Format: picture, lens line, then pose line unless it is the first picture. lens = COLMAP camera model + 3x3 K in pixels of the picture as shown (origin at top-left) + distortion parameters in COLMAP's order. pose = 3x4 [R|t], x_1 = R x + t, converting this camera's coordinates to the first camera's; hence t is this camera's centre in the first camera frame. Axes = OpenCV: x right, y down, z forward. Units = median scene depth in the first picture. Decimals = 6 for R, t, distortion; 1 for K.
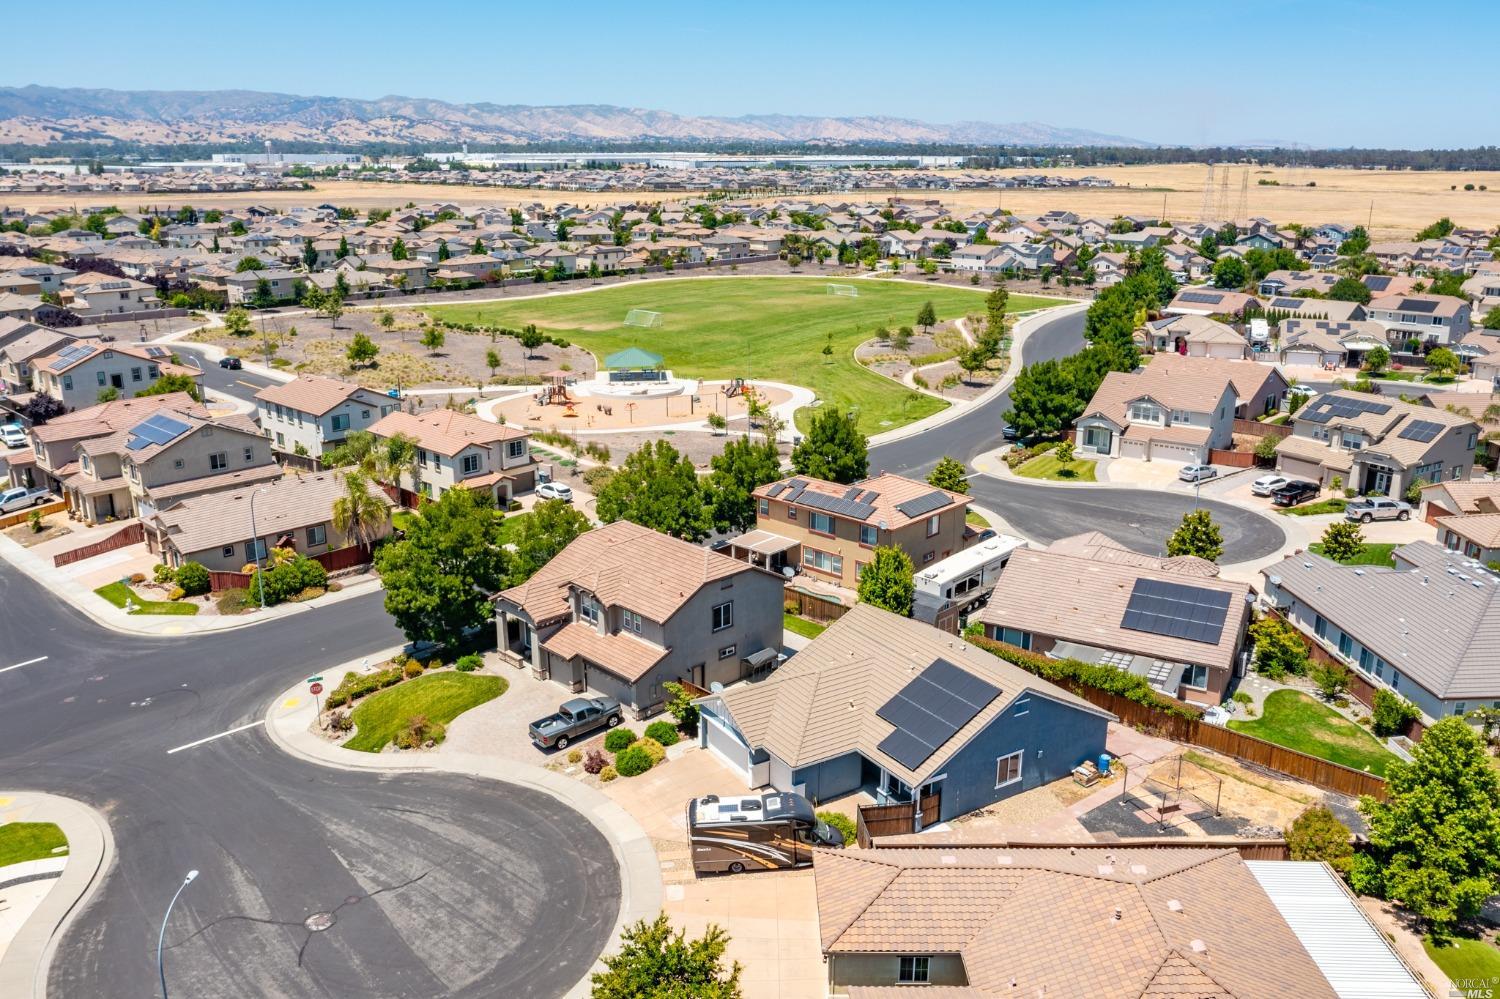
lens RADIAL K [[1192.4, 0, 748.9], [0, 1192.4, 502.7], [0, 0, 1]] dist [-0.007525, 0.006286]
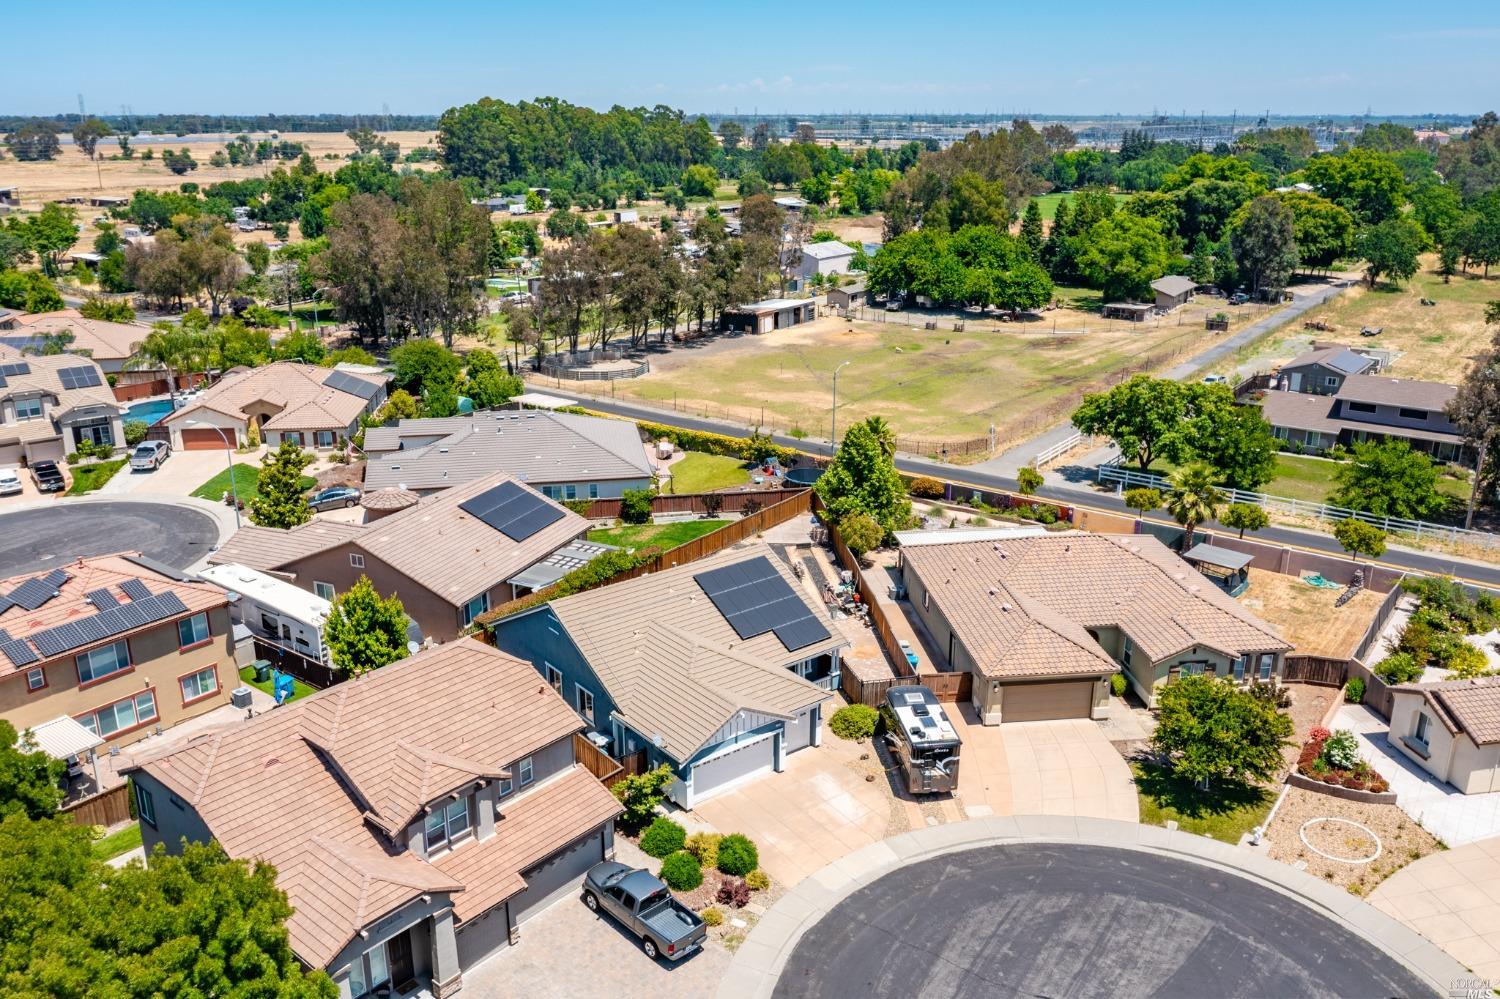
lens RADIAL K [[1192.4, 0, 745.8], [0, 1192.4, 503.2], [0, 0, 1]] dist [-0.007525, 0.006286]
pose [[-0.107150, -0.310031, 0.944669, -0.166982], [0.283401, 0.901199, 0.327910, -0.051637], [-0.952997, 0.302856, -0.008700, 0.210283]]
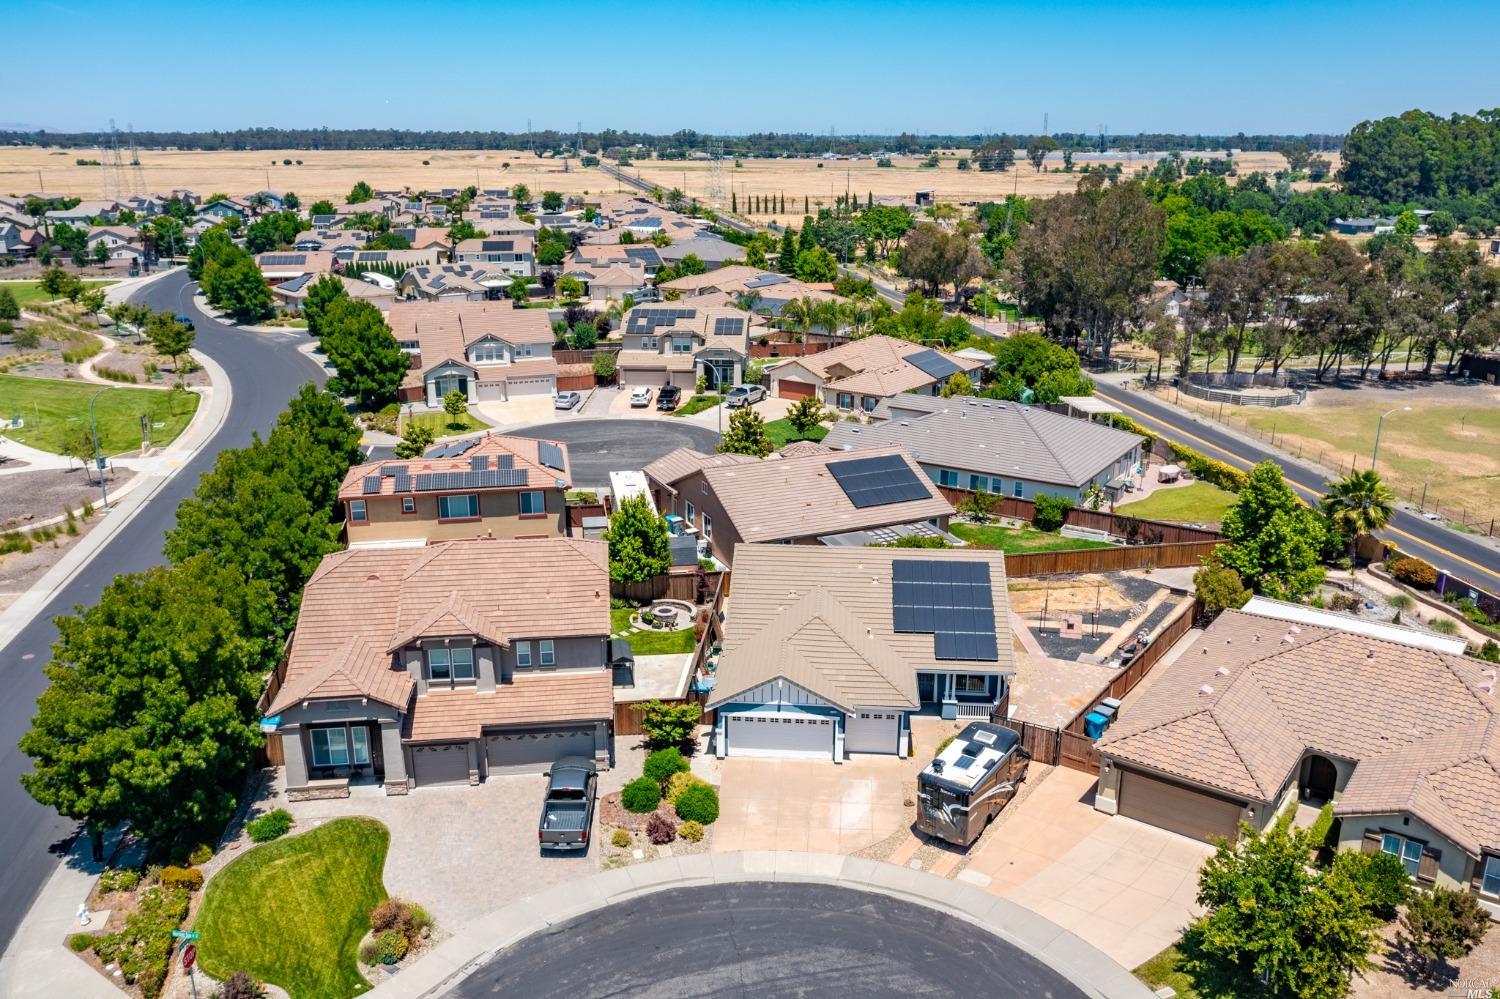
lens RADIAL K [[1192.4, 0, 746.2], [0, 1192.4, 513.0], [0, 0, 1]] dist [-0.007525, 0.006286]
pose [[0.600514, -0.243115, 0.761760, -0.138181], [0.227860, 0.965189, 0.128411, -0.011944], [-0.766461, 0.096462, 0.635006, 0.107251]]
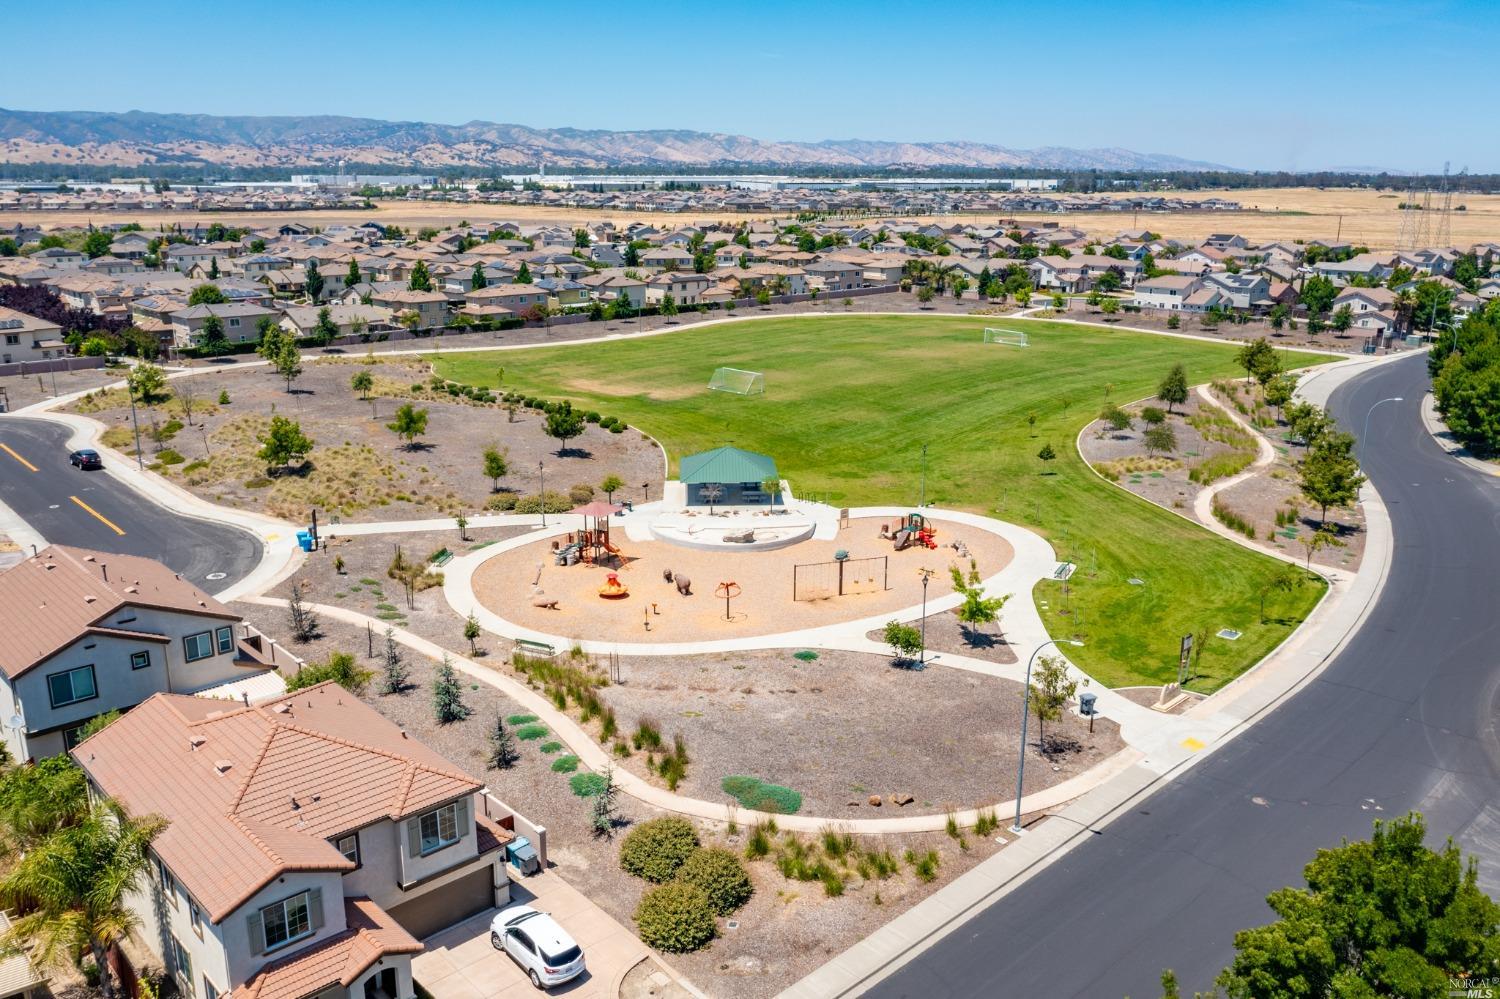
lens RADIAL K [[1192.4, 0, 744.1], [0, 1192.4, 503.7], [0, 0, 1]] dist [-0.007525, 0.006286]
pose [[0.997762, 0.019736, -0.063885, -0.030957], [-0.020939, 0.999615, -0.018223, -0.056460], [0.063501, 0.019520, 0.997791, 0.250432]]
